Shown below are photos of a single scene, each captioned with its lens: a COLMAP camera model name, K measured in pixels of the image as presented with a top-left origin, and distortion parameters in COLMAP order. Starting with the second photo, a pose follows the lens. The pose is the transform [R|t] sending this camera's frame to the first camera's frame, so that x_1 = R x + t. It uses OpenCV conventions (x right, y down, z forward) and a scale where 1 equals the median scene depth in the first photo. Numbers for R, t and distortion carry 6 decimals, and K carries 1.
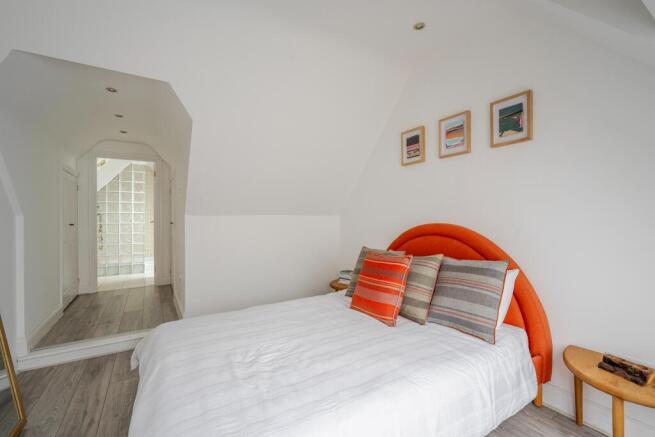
lens RADIAL K [[297.3, 0, 331.1], [0, 297.3, 215.9], [0, 0, 1]] dist [0.005155, 0.000812]
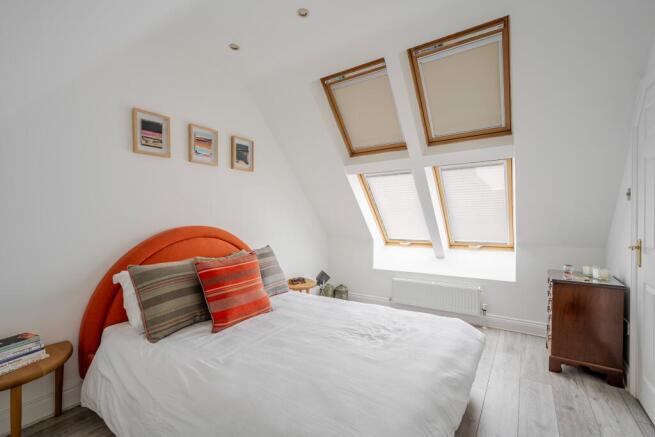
lens RADIAL K [[297.3, 0, 329.7], [0, 297.3, 220.7], [0, 0, 1]] dist [0.005155, 0.000812]
pose [[-0.402895, 0.008758, 0.915204, -0.815891], [0.006046, 0.999958, -0.006907, 0.018492], [-0.915226, 0.002750, -0.402931, 1.067751]]
